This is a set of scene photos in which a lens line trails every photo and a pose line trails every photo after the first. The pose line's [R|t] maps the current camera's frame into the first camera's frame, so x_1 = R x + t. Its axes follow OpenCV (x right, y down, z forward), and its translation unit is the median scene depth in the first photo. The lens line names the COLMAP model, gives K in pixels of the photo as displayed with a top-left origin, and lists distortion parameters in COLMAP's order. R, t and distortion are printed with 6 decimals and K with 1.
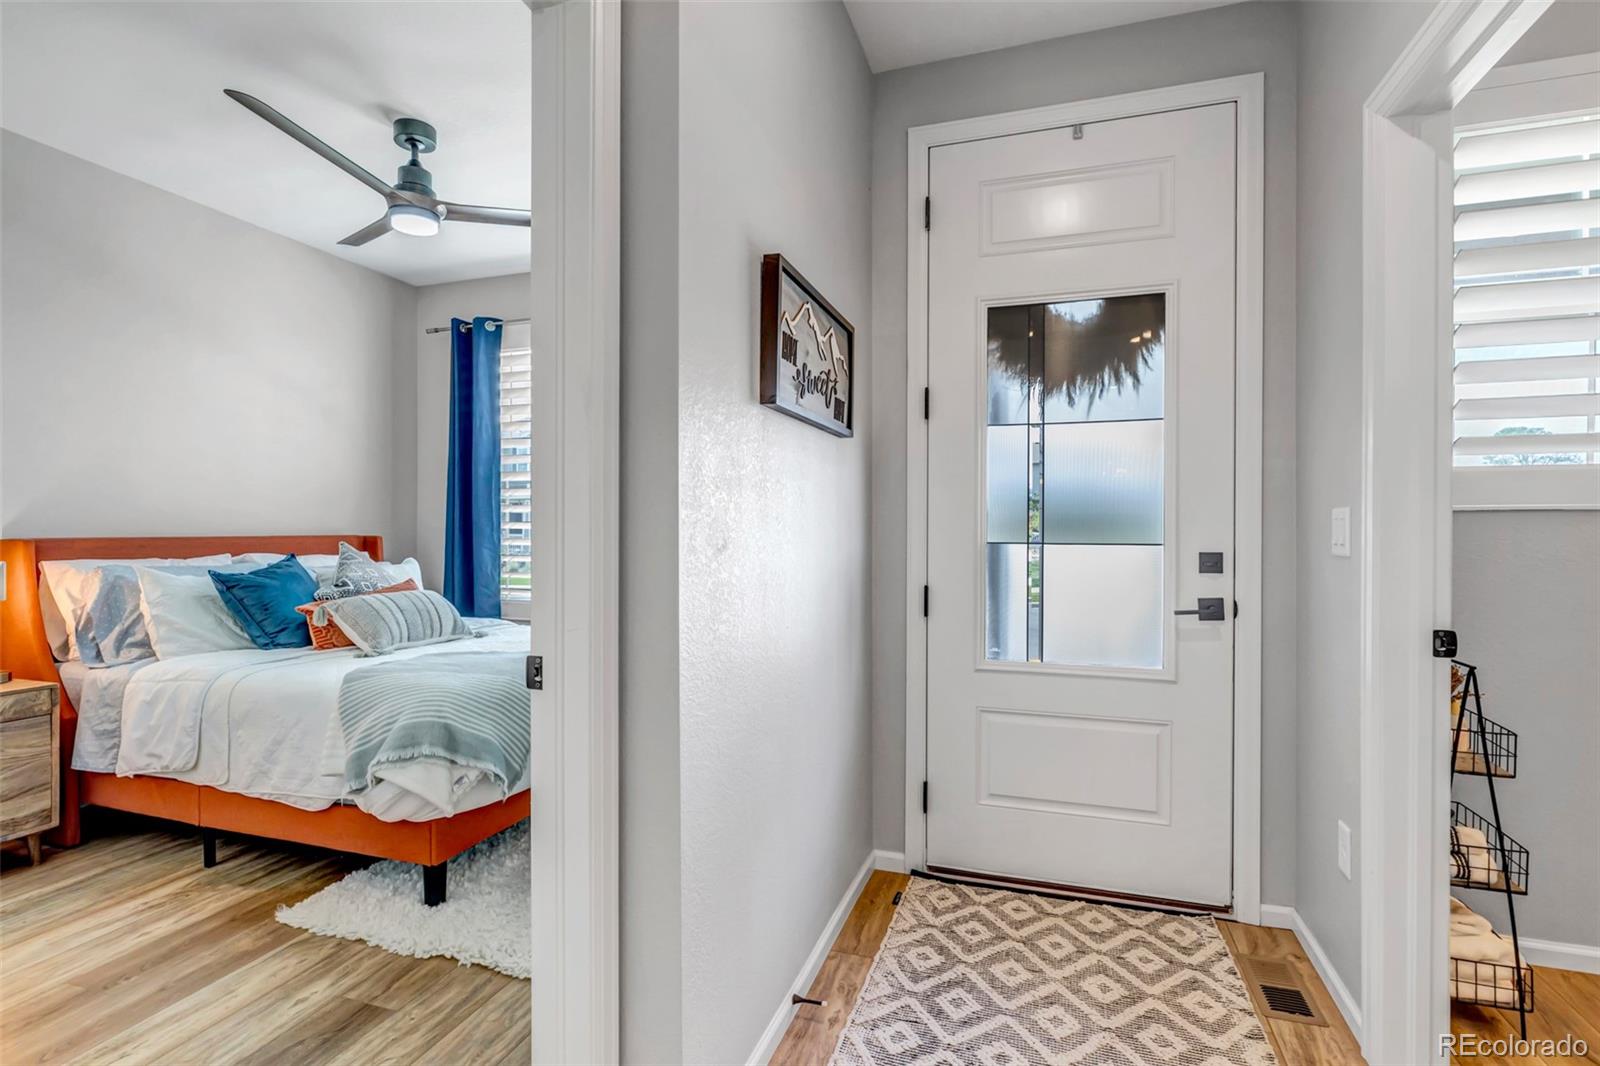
lens RADIAL K [[755.4, 0, 800.0], [0, 755.4, 533.0], [0, 0, 1]] dist [-0.000105, 0.000341]
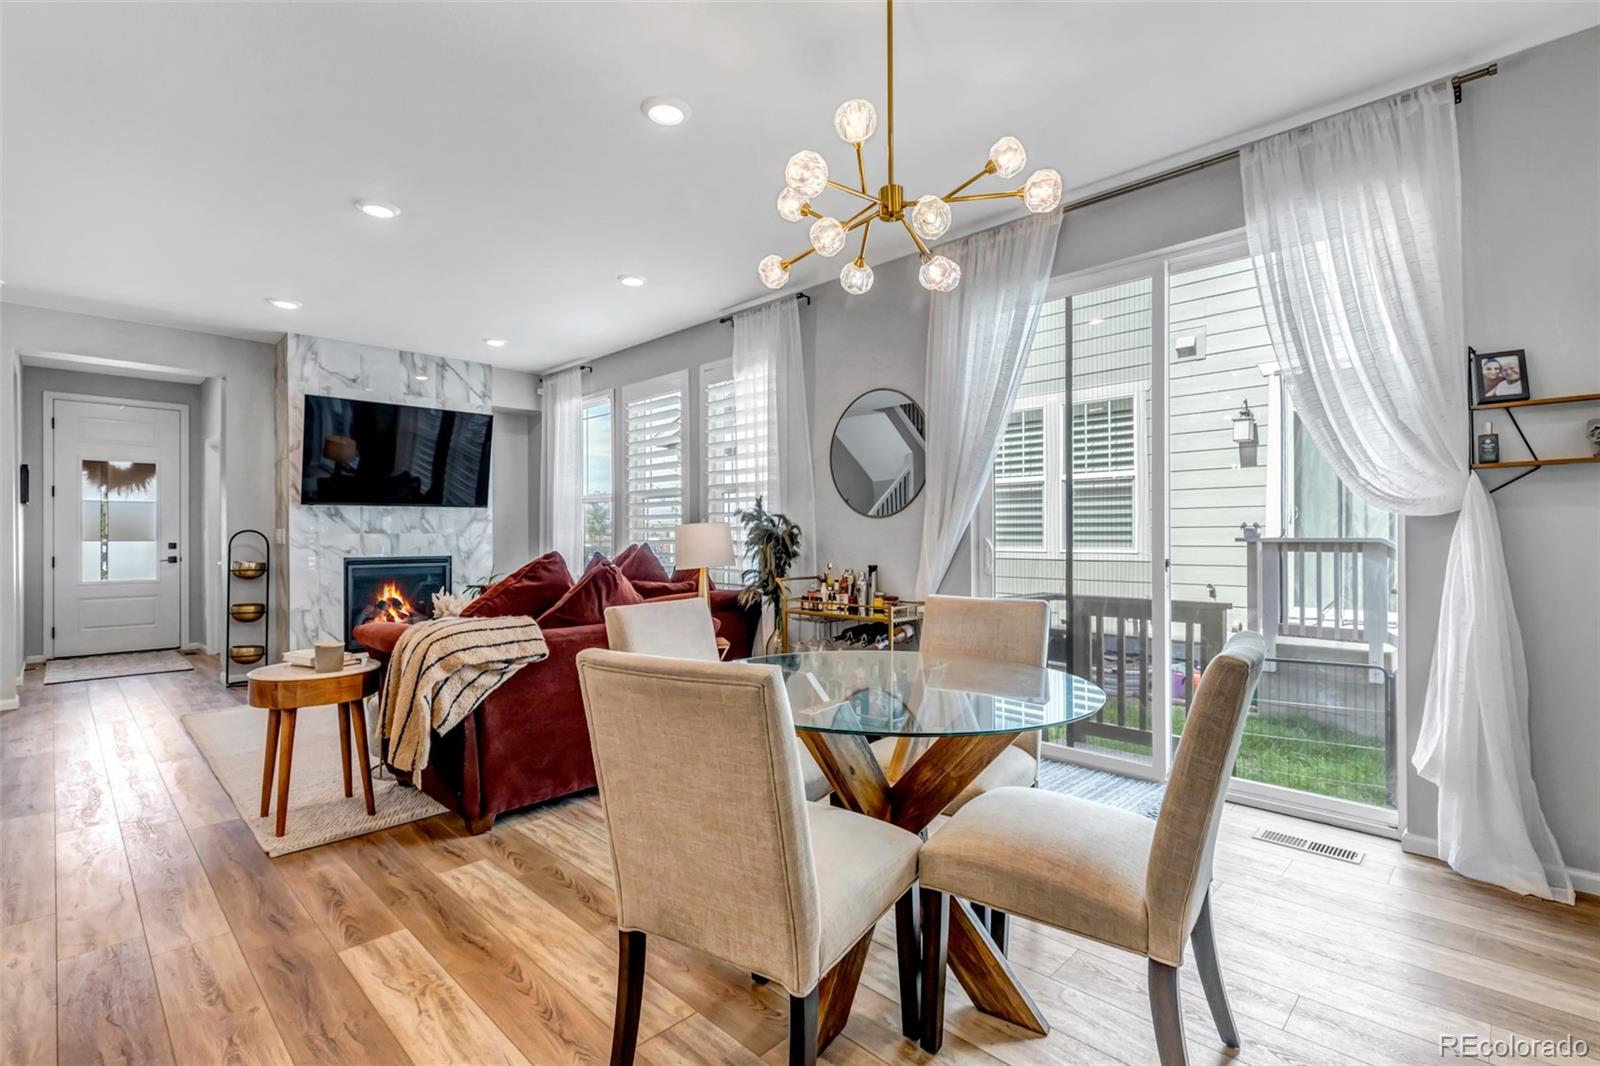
lens RADIAL K [[724.1, 0, 800.0], [0, 724.1, 533.0], [0, 0, 1]] dist [-0.003453, -0.000856]
pose [[0.437655, -0.004727, 0.899130, -0.609241], [0.008751, 0.999961, 0.000997, 0.001682], [-0.899100, 0.007431, 0.437680, -1.581964]]
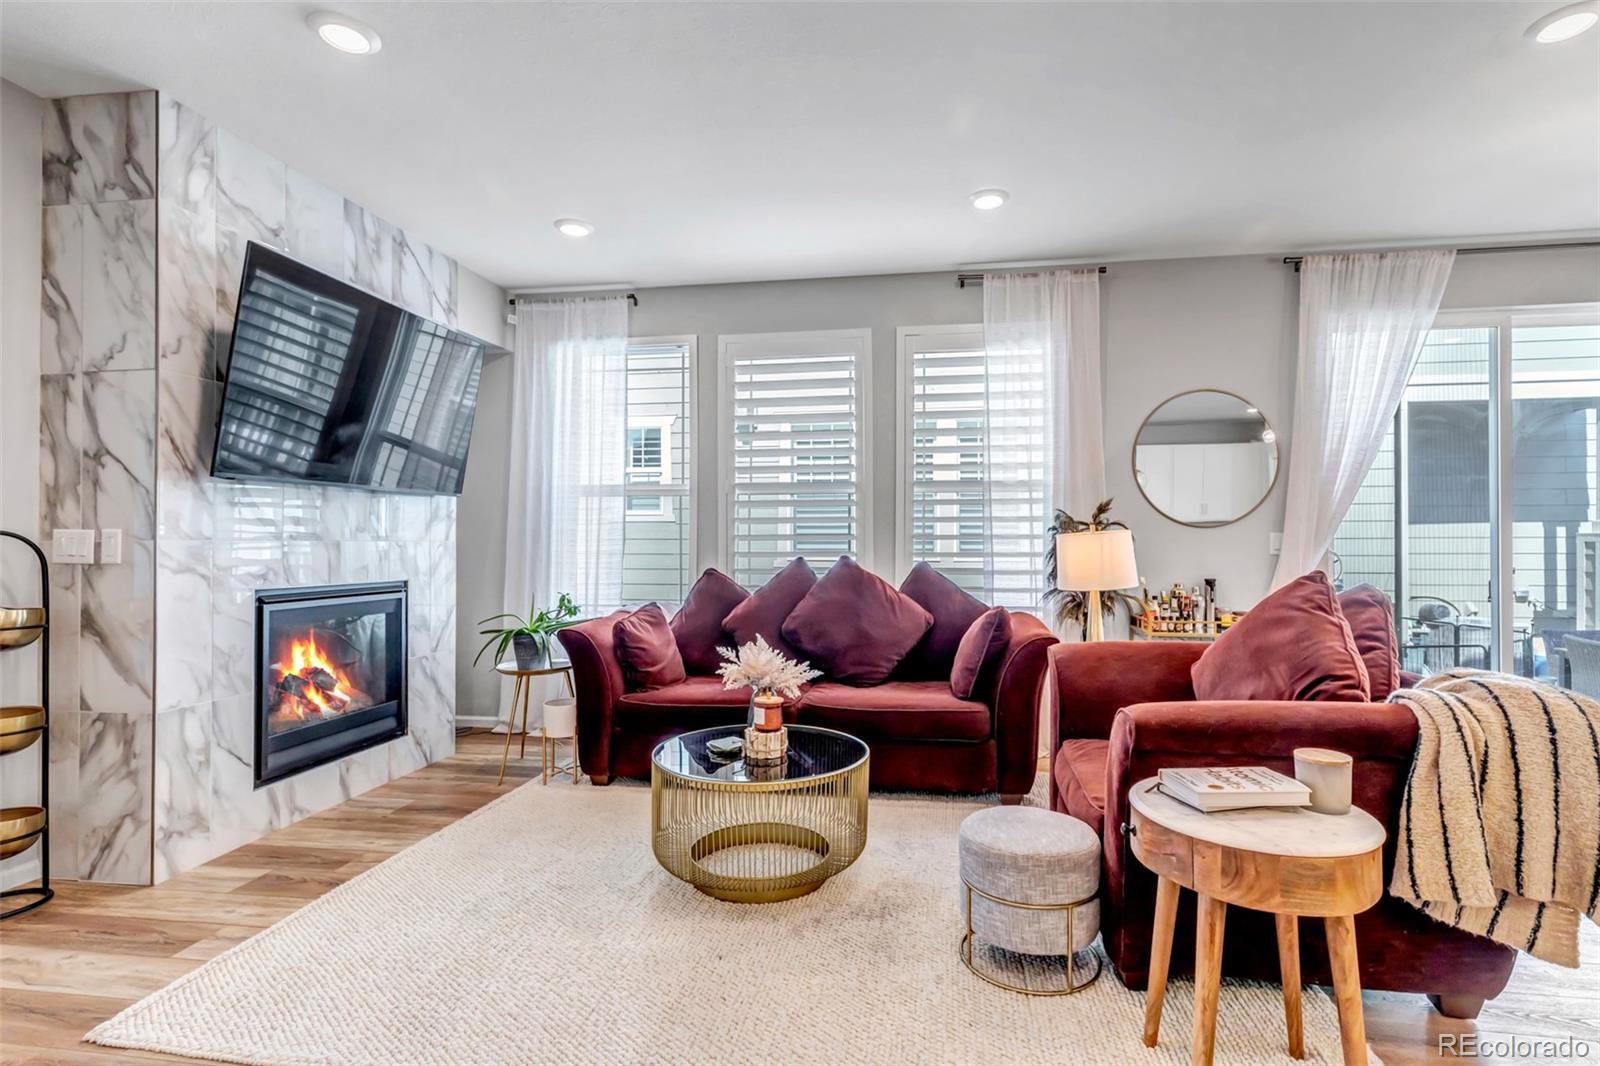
lens RADIAL K [[739.7, 0, 800.0], [0, 739.7, 533.0], [0, 0, 1]] dist [0.000131, 0.000192]
pose [[-0.175343, 0.009344, 0.984463, -0.521780], [0.005717, 0.999948, -0.008472, -0.001505], [-0.984491, 0.004143, -0.175387, -0.647658]]
